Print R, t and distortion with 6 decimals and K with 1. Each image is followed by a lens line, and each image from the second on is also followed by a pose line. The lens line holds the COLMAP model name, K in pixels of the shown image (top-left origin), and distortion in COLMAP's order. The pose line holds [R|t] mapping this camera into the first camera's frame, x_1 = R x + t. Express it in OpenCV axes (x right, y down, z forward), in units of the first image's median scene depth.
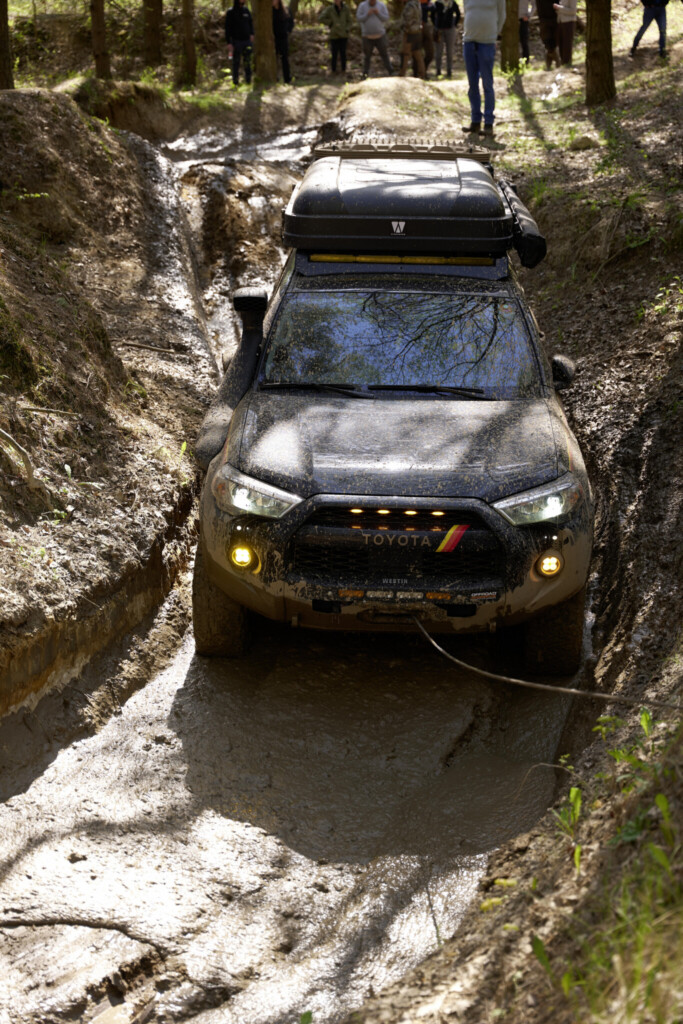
lens RADIAL K [[1632.0, 0, 341.5], [0, 1632.0, 512.0], [0, 0, 1]] dist [0.014547, -0.011528]
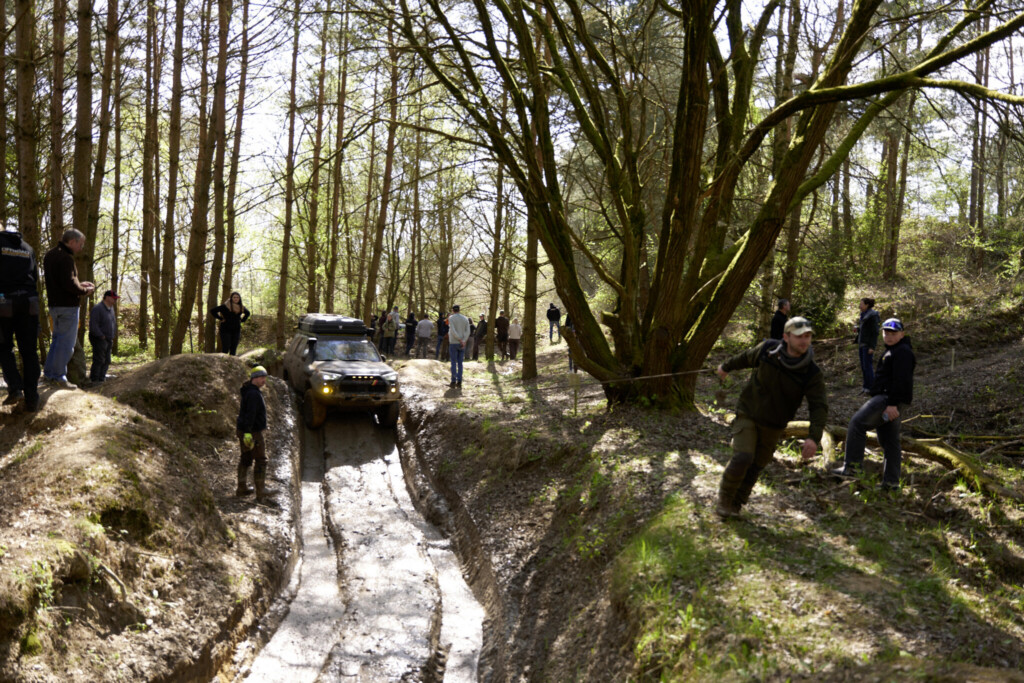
lens RADIAL K [[814.8, 0, 513.5], [0, 814.8, 349.1], [0, 0, 1]] dist [0.033593, -0.059367]
pose [[0.990978, 0.069162, 0.114797, 0.049353], [-0.035942, 0.962327, -0.269508, -0.039082], [-0.129112, 0.262951, 0.956131, 0.104563]]
